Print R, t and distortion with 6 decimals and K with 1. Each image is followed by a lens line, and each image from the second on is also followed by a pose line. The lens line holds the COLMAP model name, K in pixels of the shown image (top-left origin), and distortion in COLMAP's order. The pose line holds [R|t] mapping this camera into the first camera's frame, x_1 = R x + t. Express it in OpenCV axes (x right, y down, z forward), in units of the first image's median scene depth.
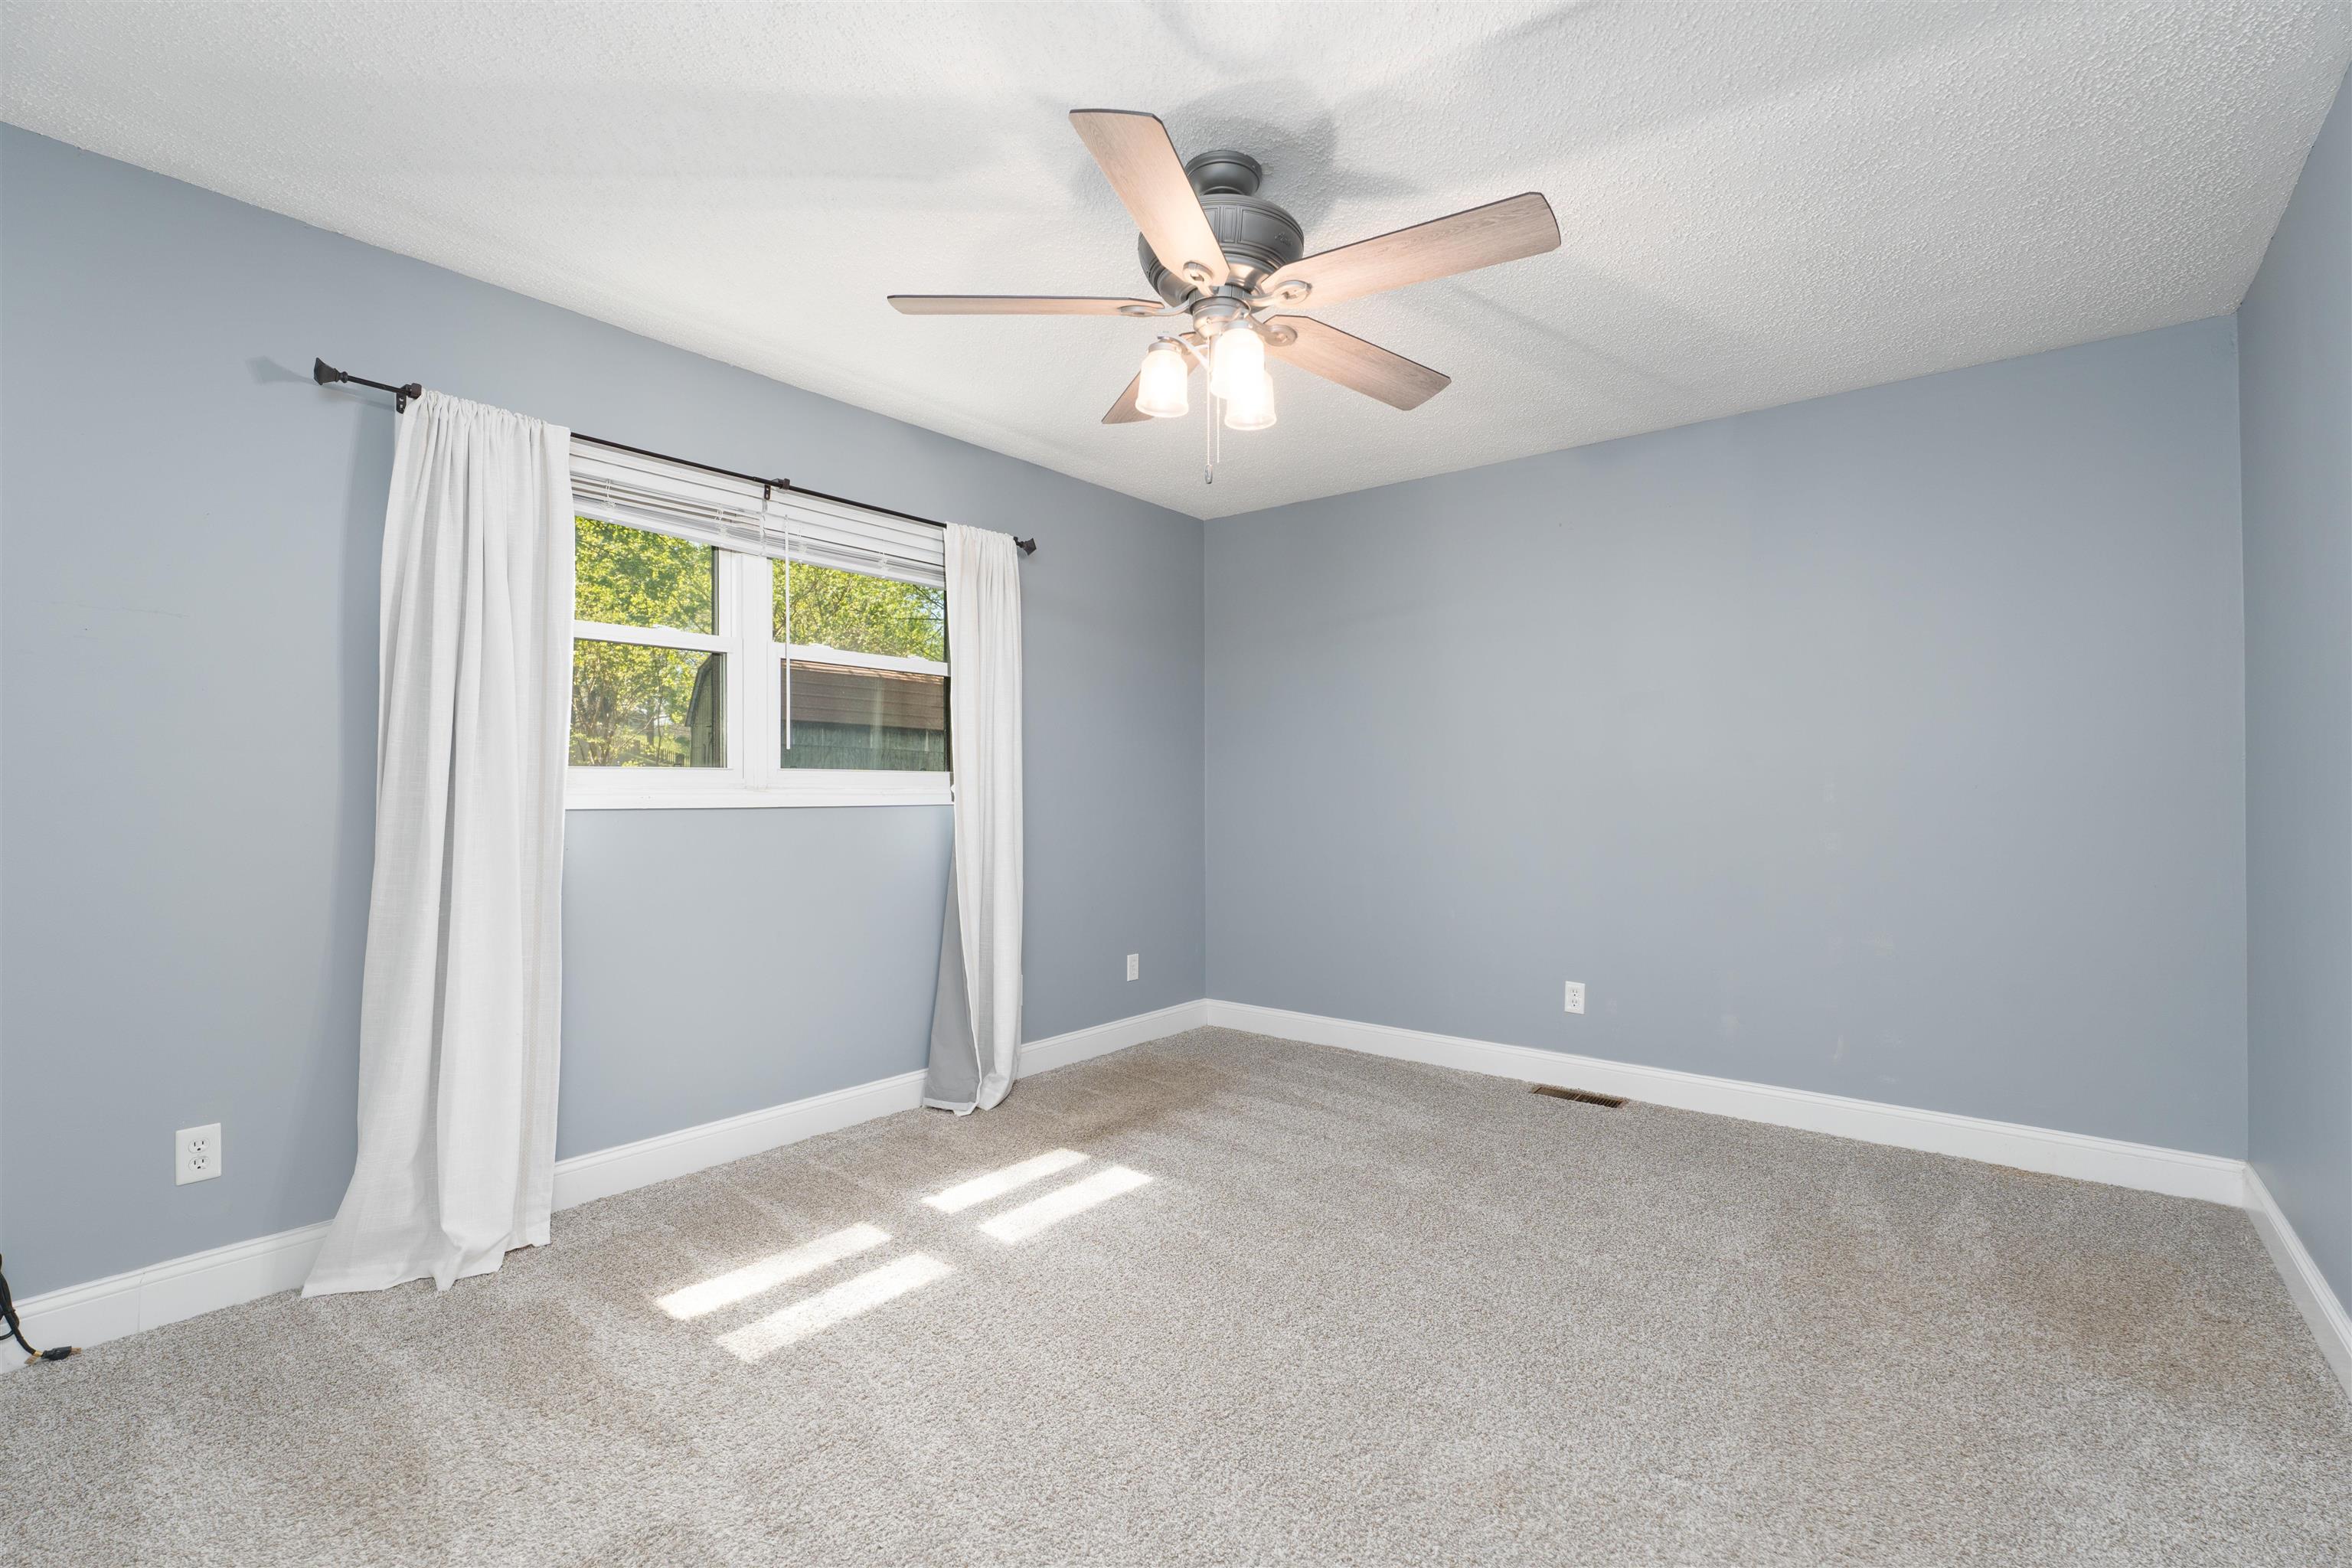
lens RADIAL K [[1032.4, 0, 1168.1], [0, 1032.4, 788.0], [0, 0, 1]] dist [0.002404, 0.000331]
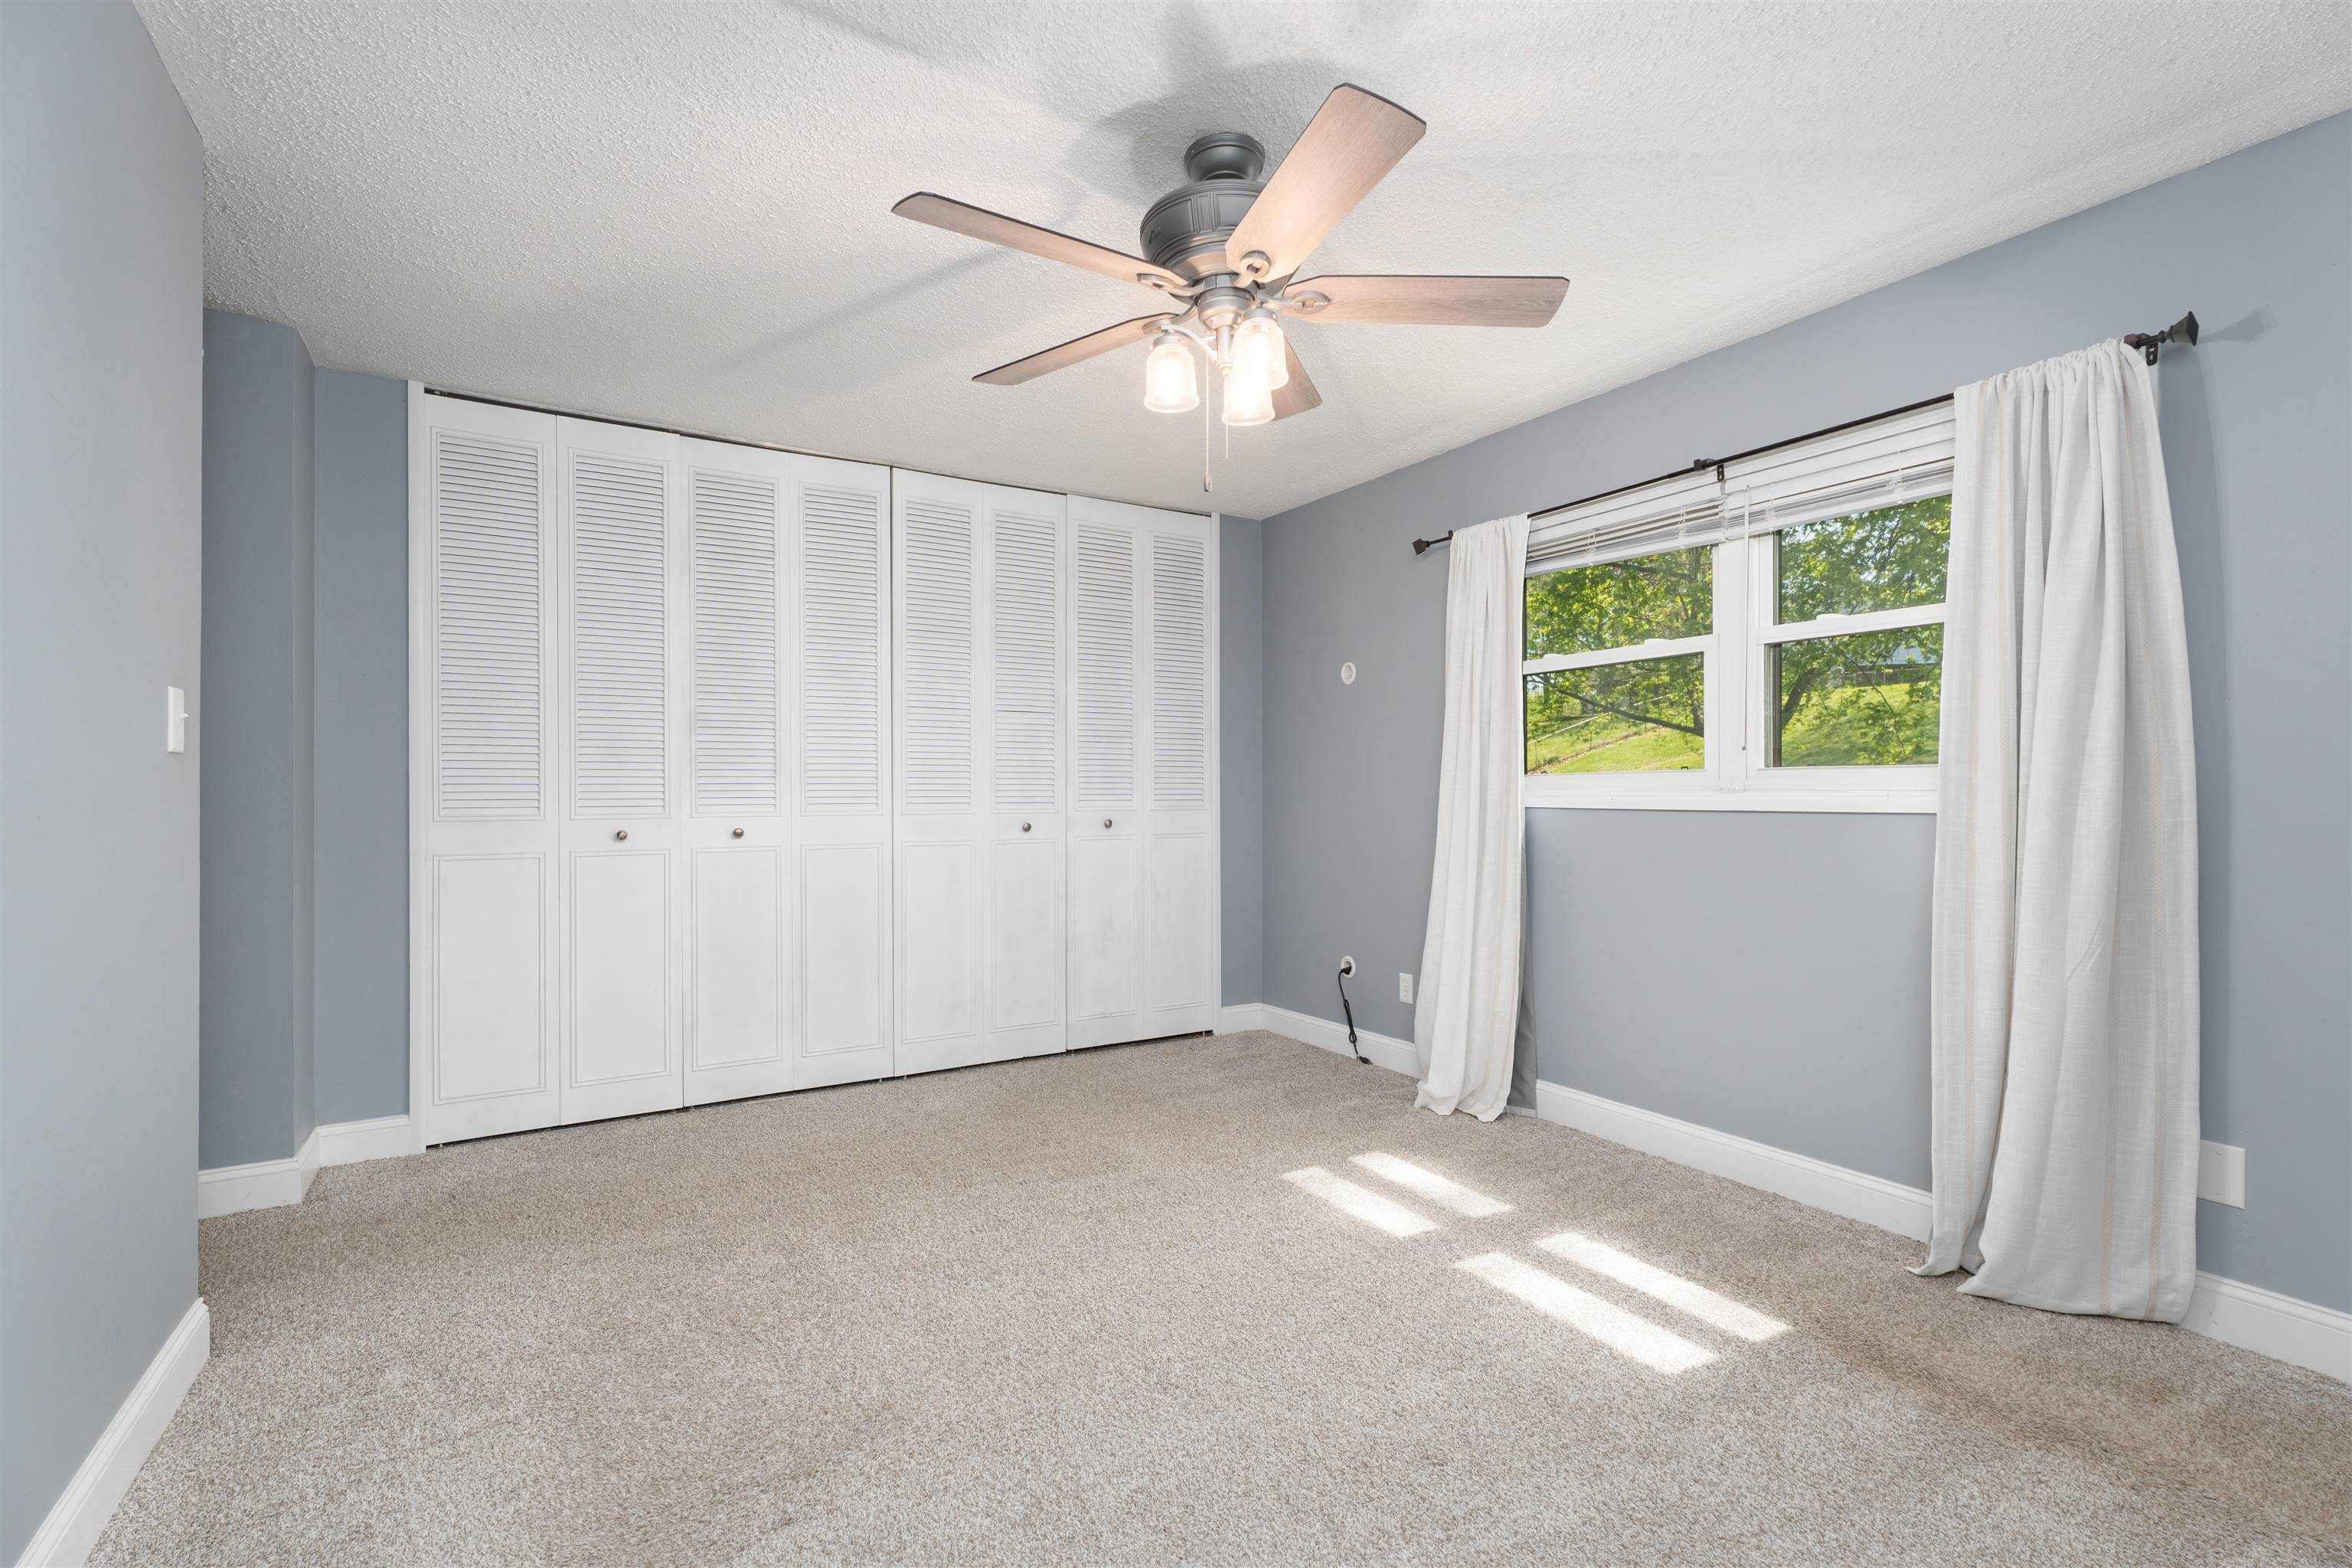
lens RADIAL K [[1032.4, 0, 1184.7], [0, 1032.4, 795.5], [0, 0, 1]] dist [0.002404, 0.000331]
pose [[-0.317957, -0.003358, -0.948099, 0.671659], [-0.005079, 0.999985, -0.001839, 0.010221], [0.948092, 0.004231, -0.317970, 0.862340]]
